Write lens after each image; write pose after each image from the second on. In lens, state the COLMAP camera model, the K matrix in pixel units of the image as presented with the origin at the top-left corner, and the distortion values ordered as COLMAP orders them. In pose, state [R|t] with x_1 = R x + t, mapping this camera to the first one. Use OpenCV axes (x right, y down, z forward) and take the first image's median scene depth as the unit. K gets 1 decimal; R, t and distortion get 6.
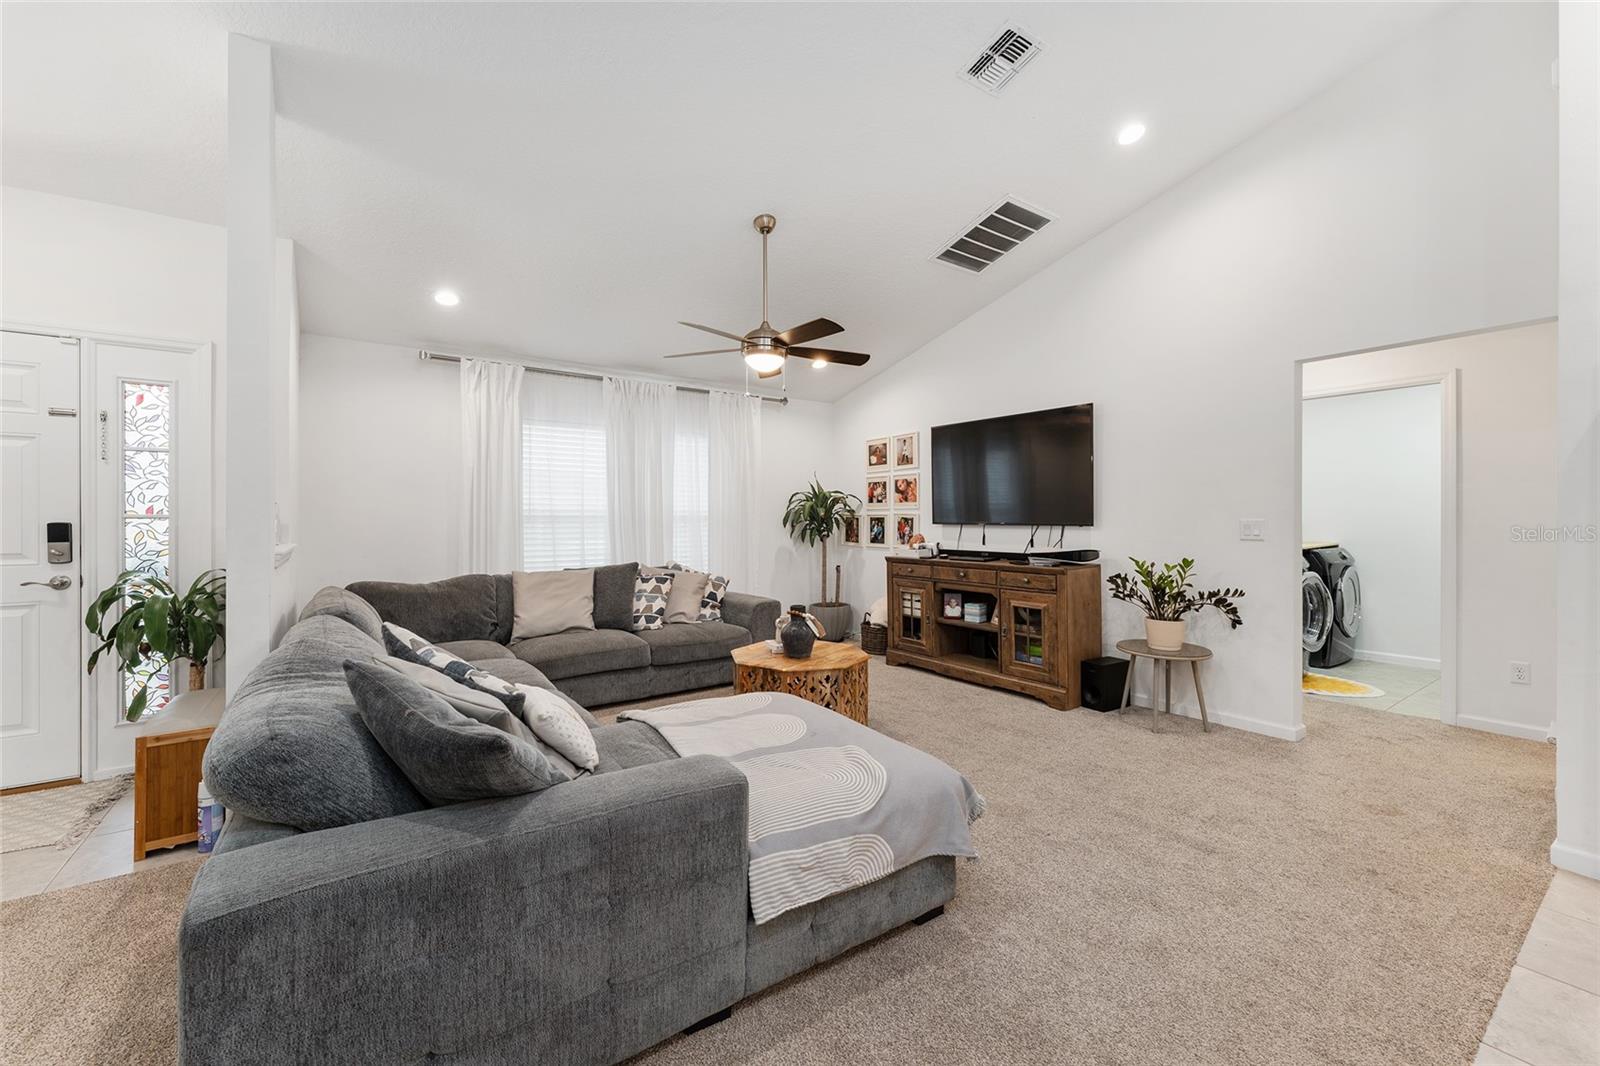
lens RADIAL K [[641.8, 0, 791.9], [0, 641.8, 523.7], [0, 0, 1]] dist [0.000997, 0.001262]
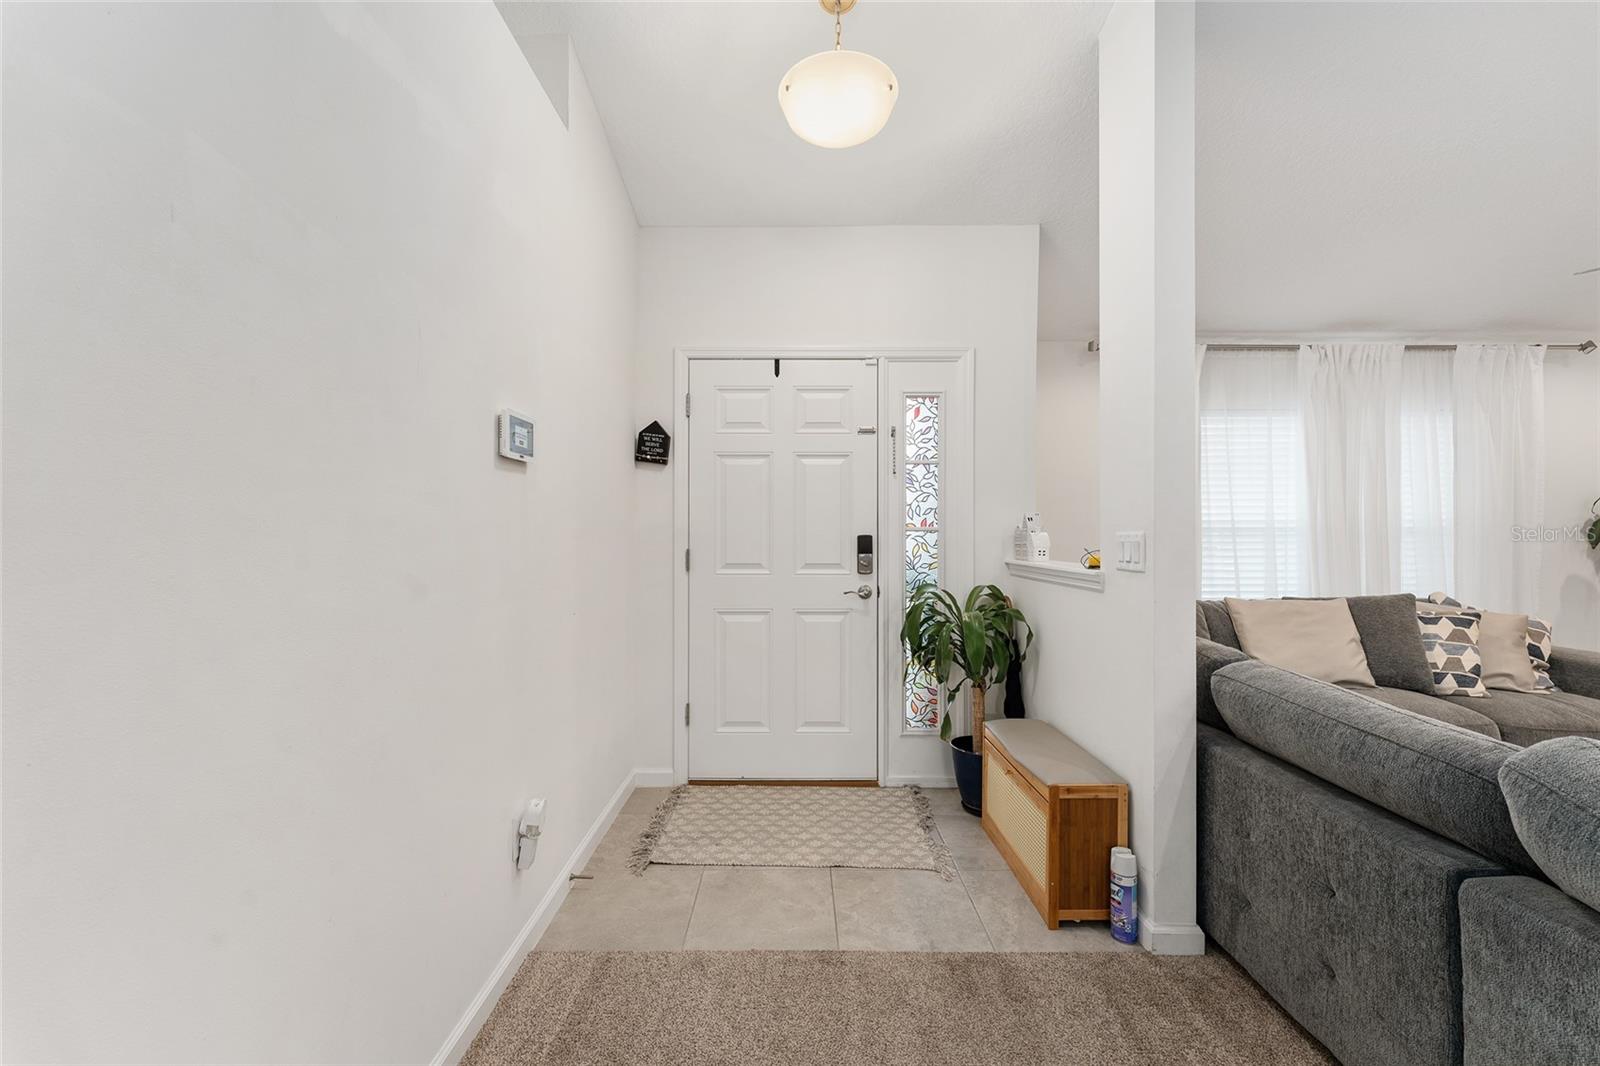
lens RADIAL K [[641.8, 0, 804.1], [0, 641.8, 529.1], [0, 0, 1]] dist [0.000997, 0.001262]
pose [[0.825823, -0.001442, -0.563927, -0.446130], [-0.004601, 0.999946, -0.009296, -0.000817], [0.563910, 0.010271, 0.825772, 0.054728]]
